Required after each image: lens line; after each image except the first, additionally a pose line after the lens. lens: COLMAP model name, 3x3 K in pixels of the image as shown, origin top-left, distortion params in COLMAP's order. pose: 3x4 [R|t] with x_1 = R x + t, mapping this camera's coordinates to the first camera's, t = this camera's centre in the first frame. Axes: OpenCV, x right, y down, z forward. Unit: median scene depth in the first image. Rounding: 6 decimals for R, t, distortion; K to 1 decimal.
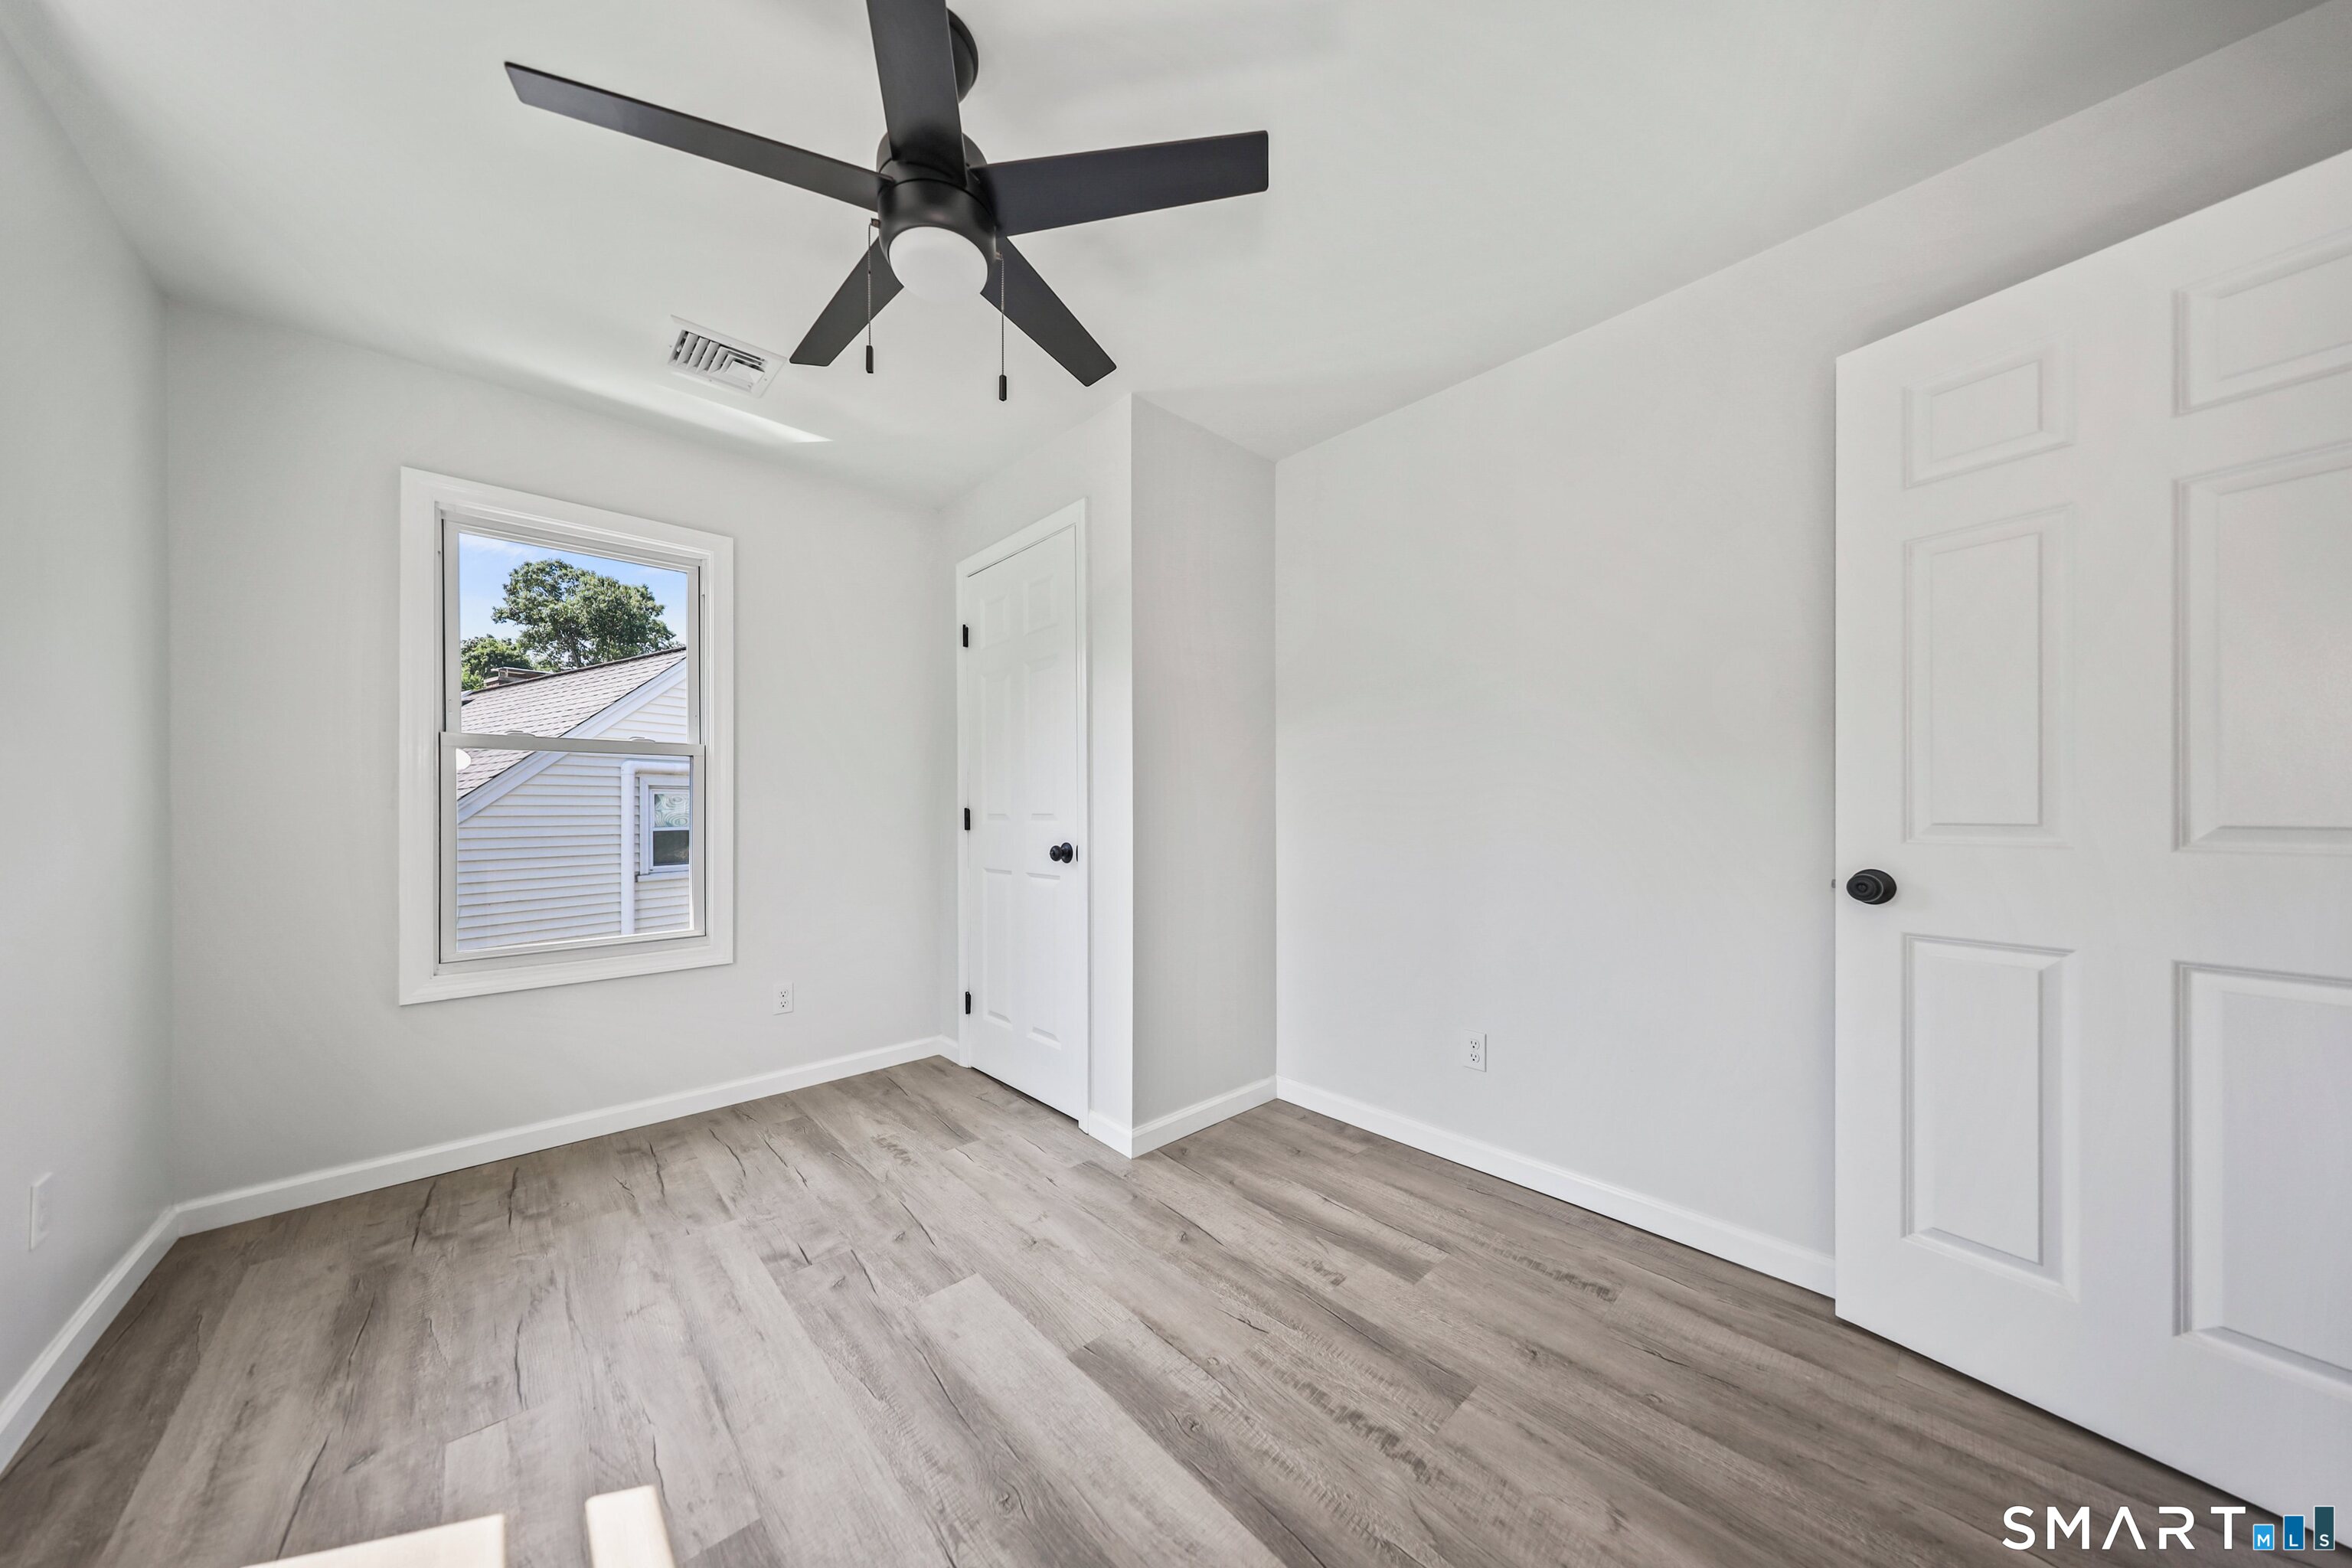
lens RADIAL K [[739.0, 0, 1172.8], [0, 739.0, 812.9], [0, 0, 1]] dist [-0.000002, 0.000028]
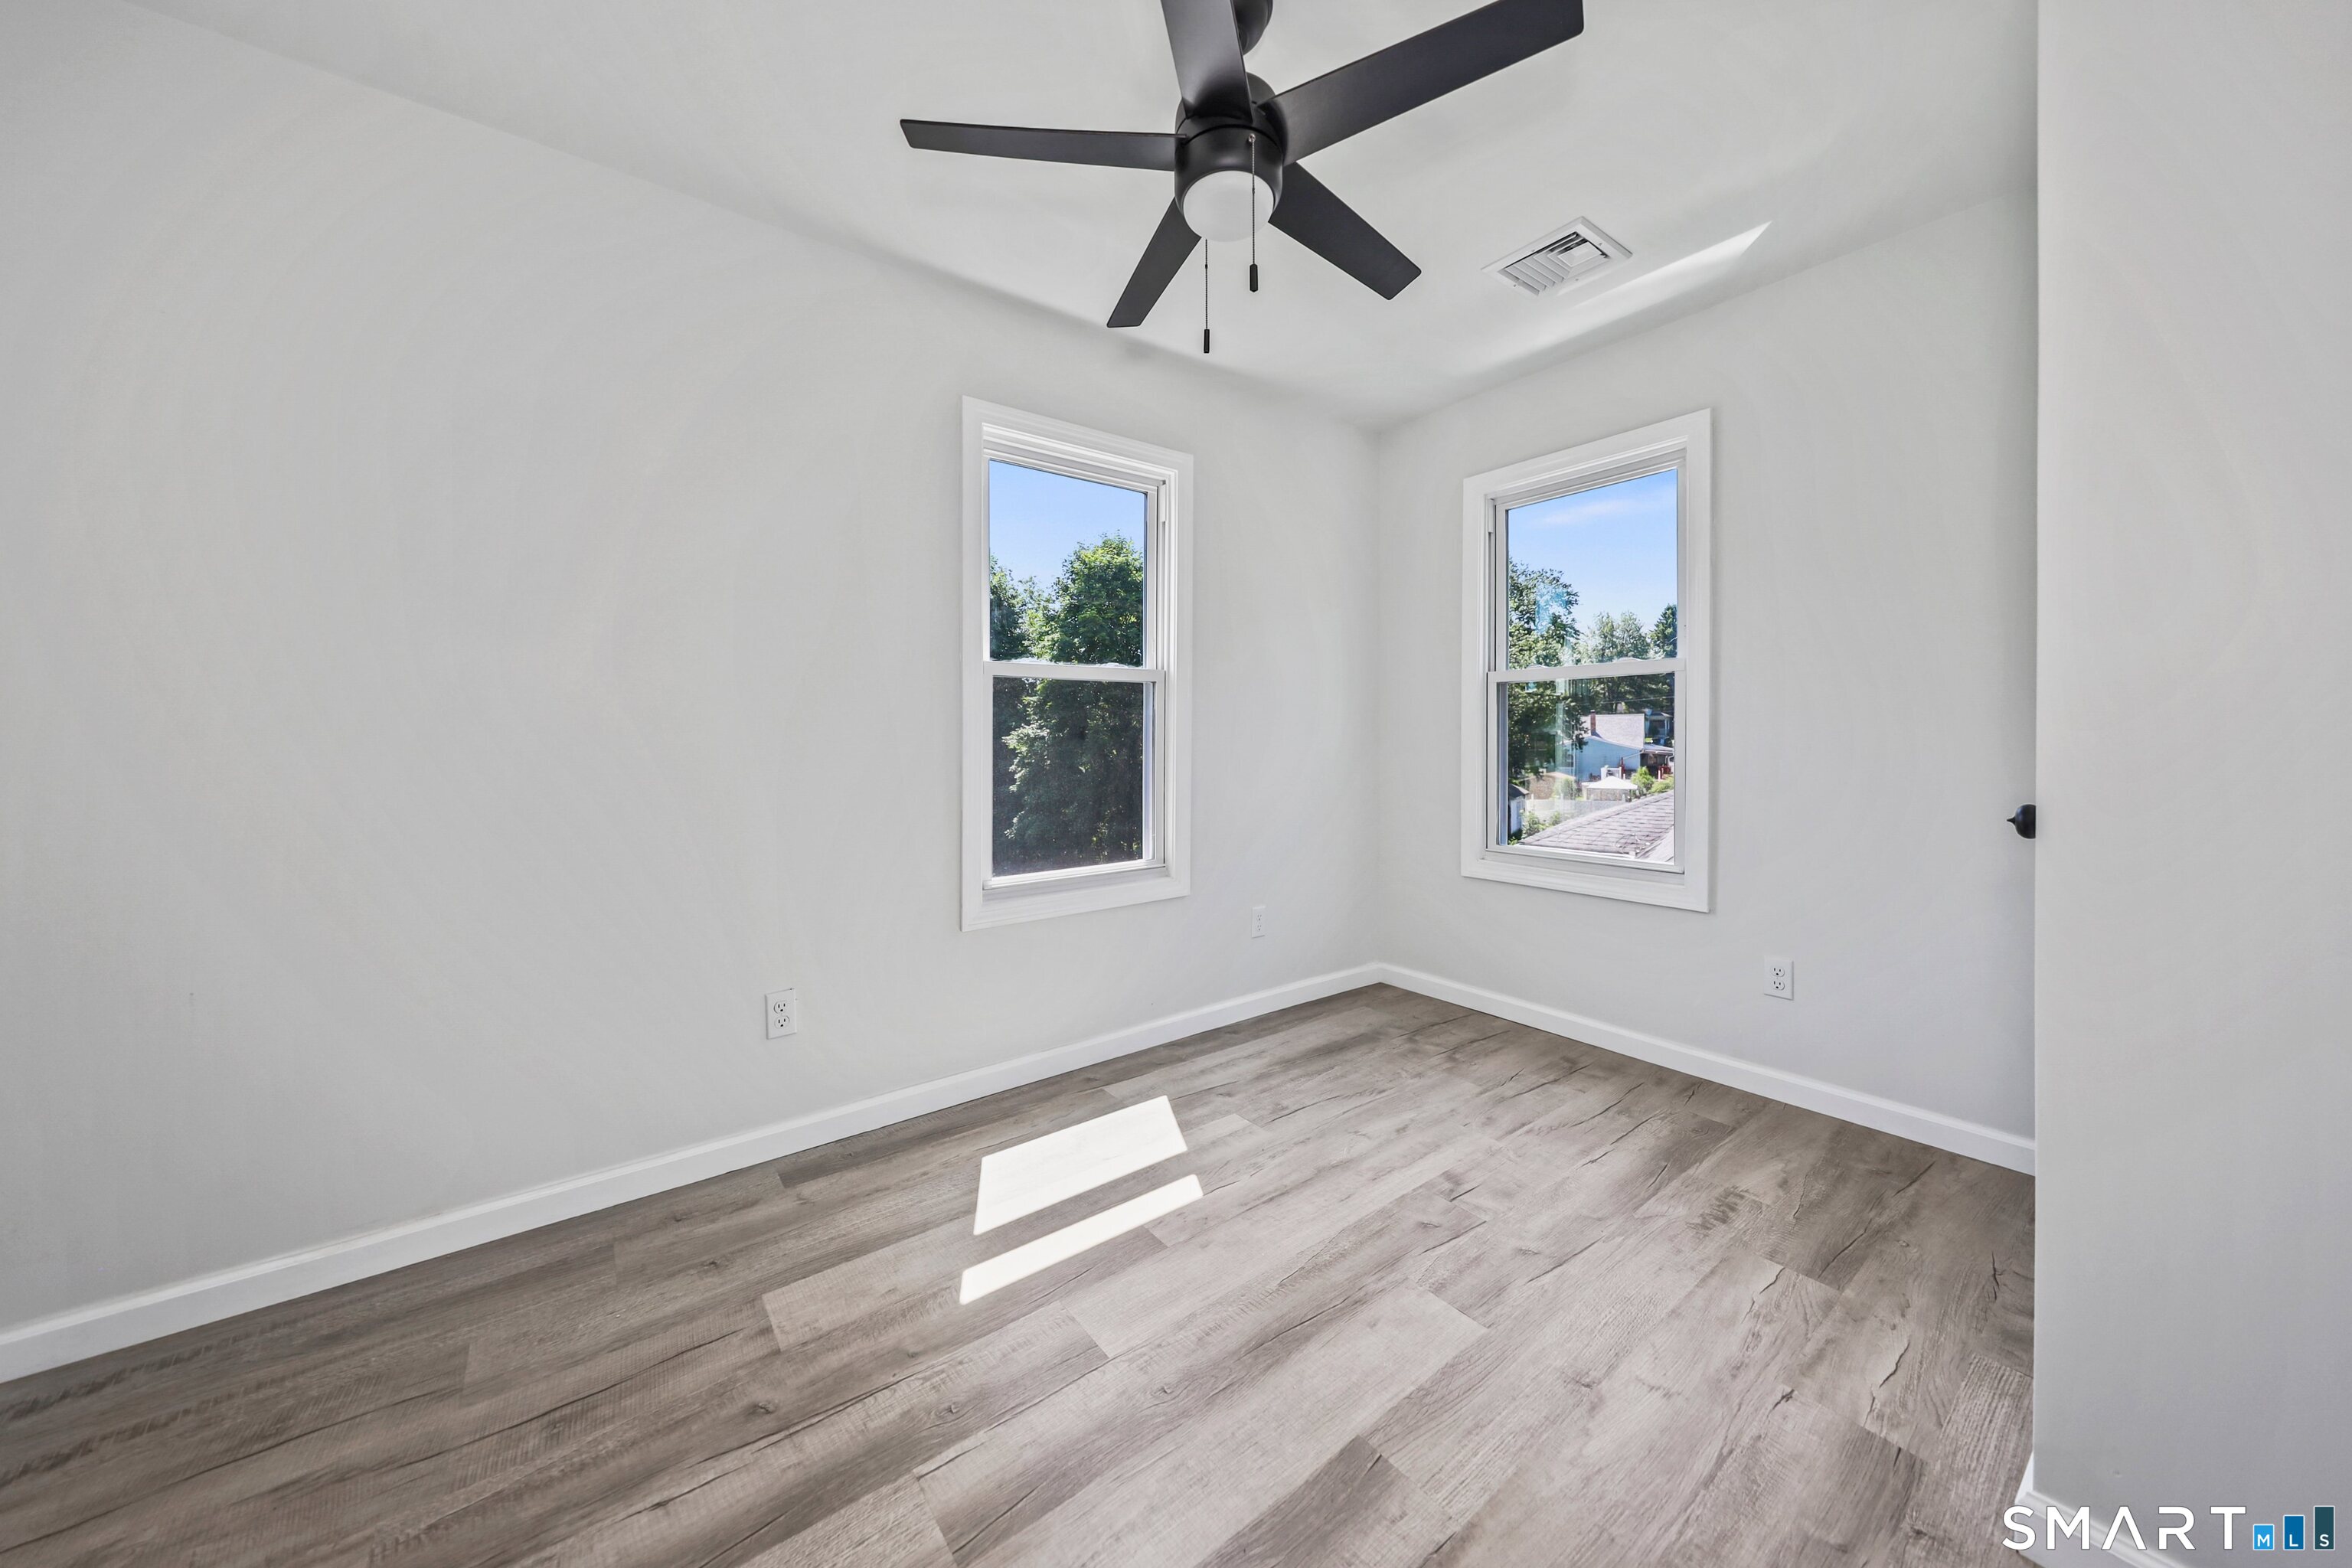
lens RADIAL K [[809.8, 0, 1172.8], [0, 809.8, 746.3], [0, 0, 1]] dist [0.000021, -0.000038]
pose [[-0.106148, 0.013352, -0.994261, 0.630740], [-0.001435, 0.999907, 0.013581, 0.001167], [0.994349, 0.002868, -0.106119, 0.792005]]
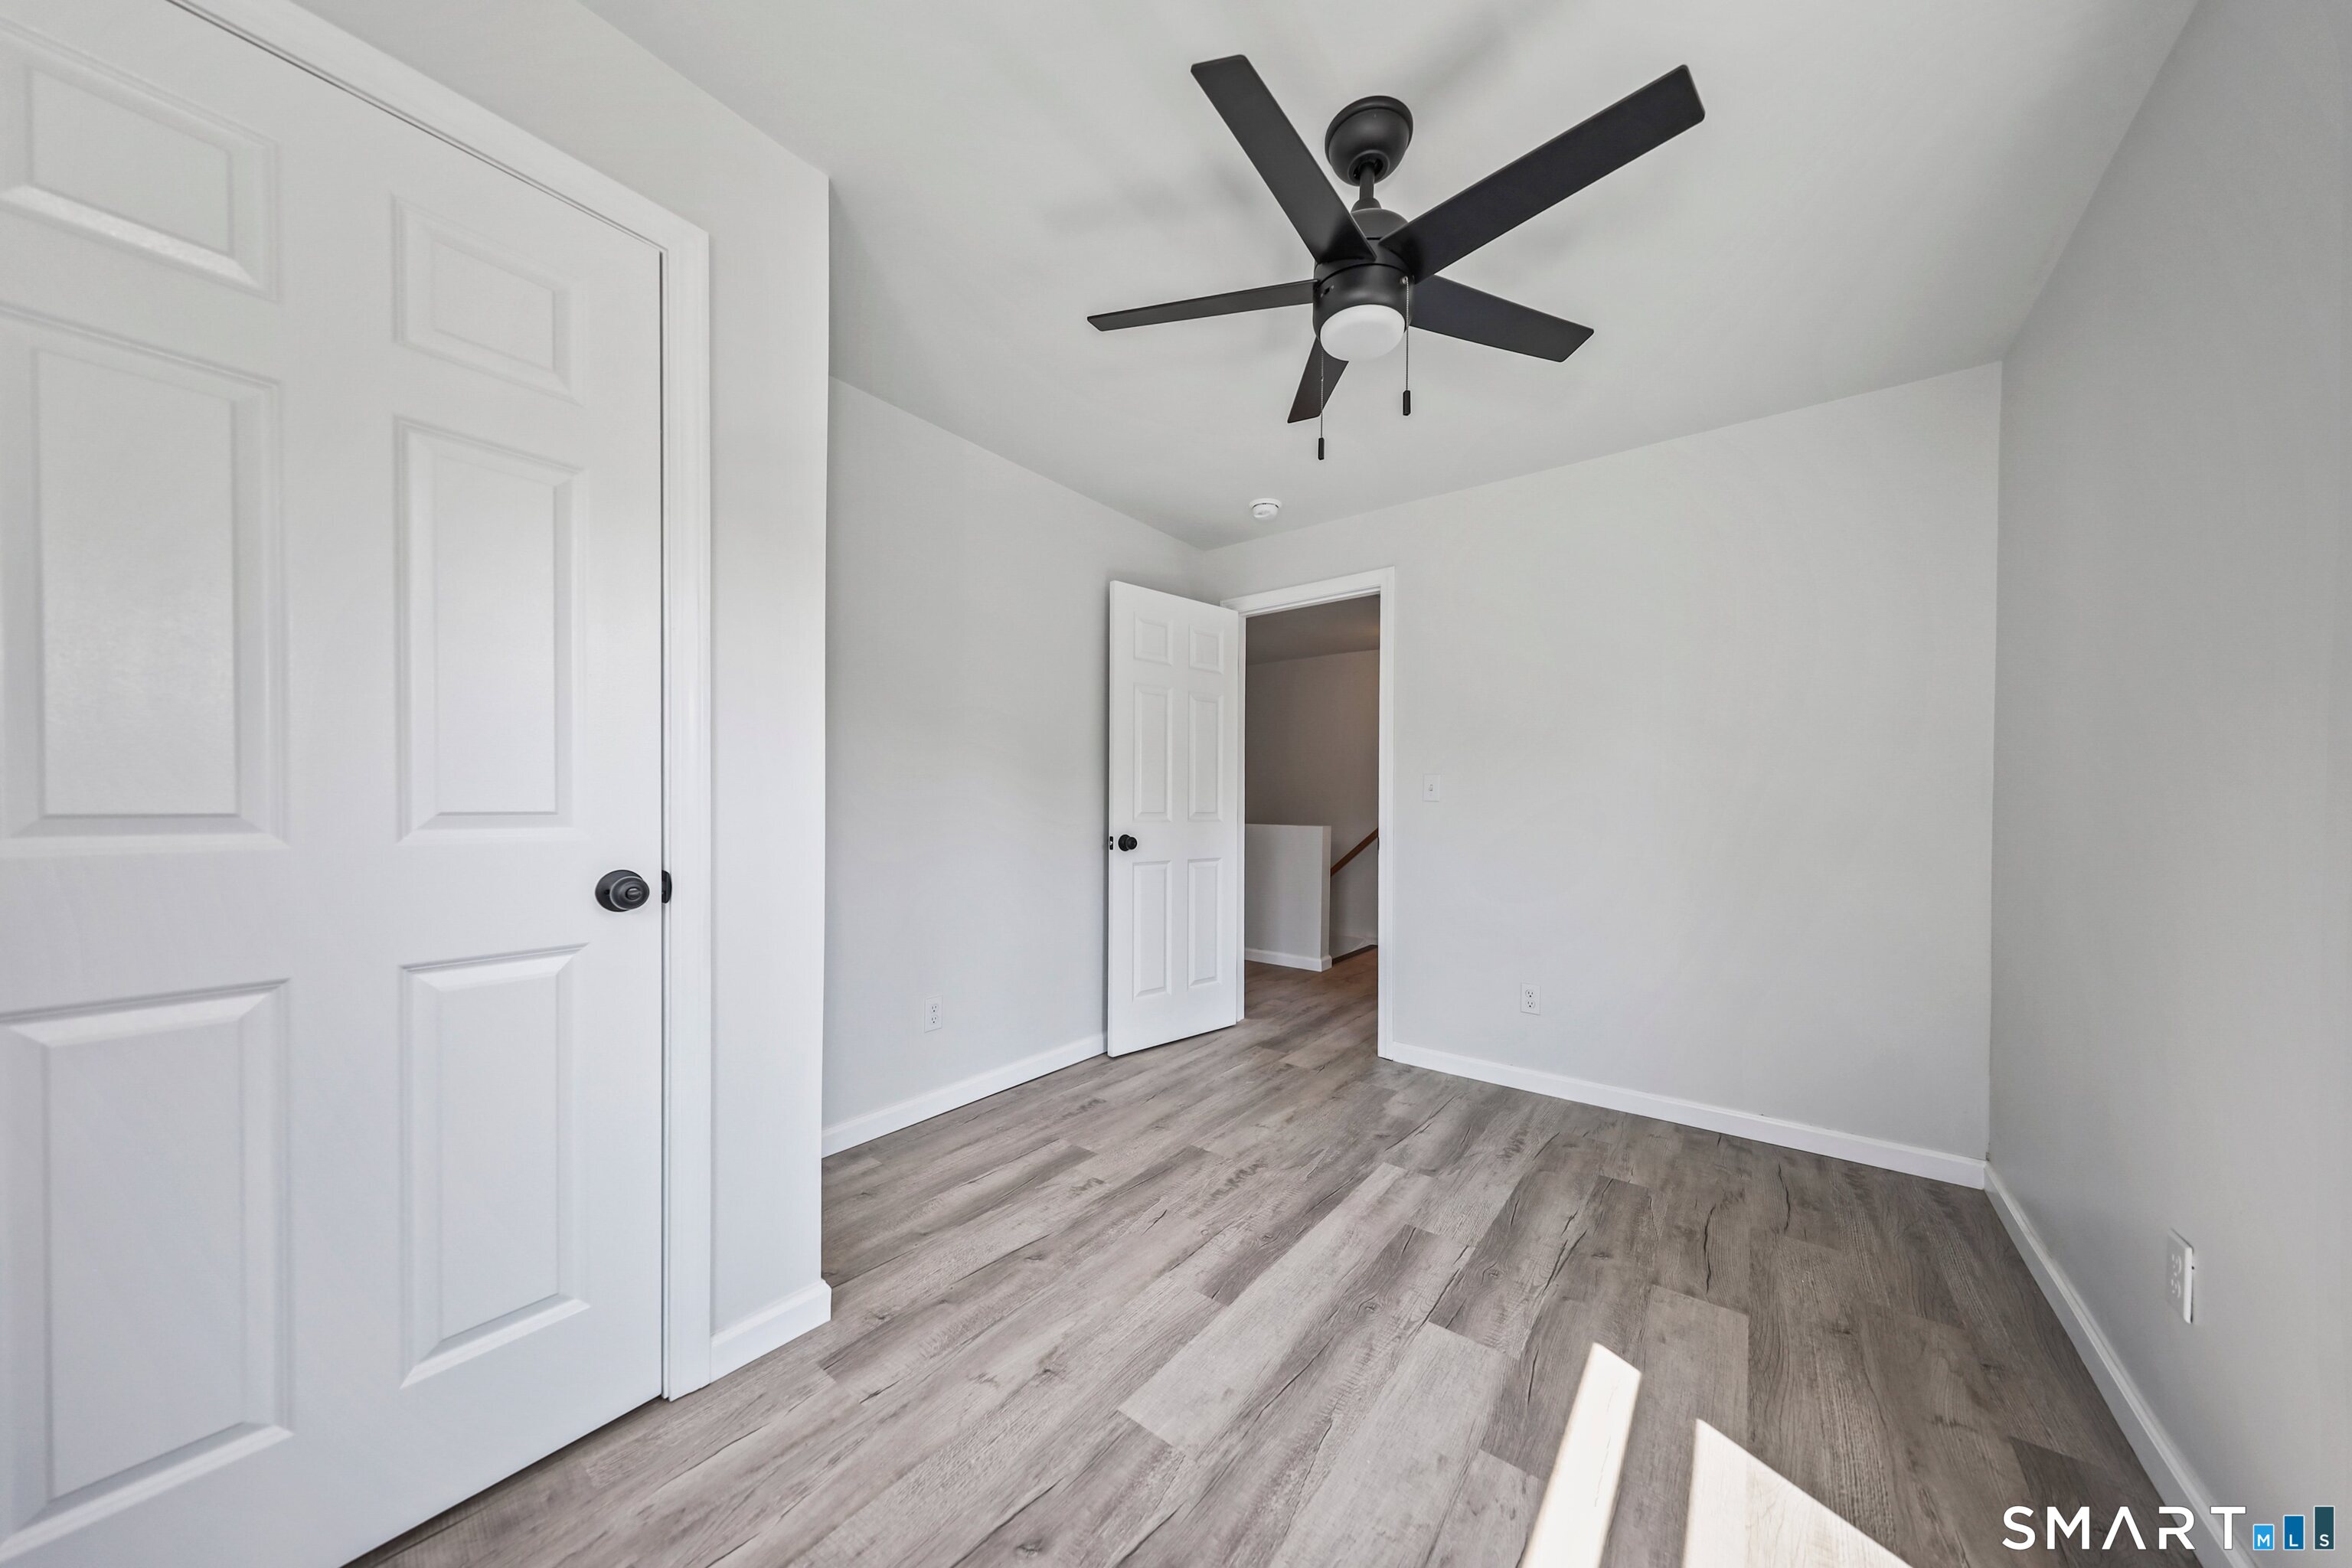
lens RADIAL K [[739.0, 0, 1172.8], [0, 739.0, 812.9], [0, 0, 1]] dist [-0.000002, 0.000028]
pose [[-0.148433, -0.012053, 0.988849, -1.071859], [-0.005484, 0.999920, 0.011364, -0.008743], [-0.988907, -0.003736, -0.148487, 1.104383]]
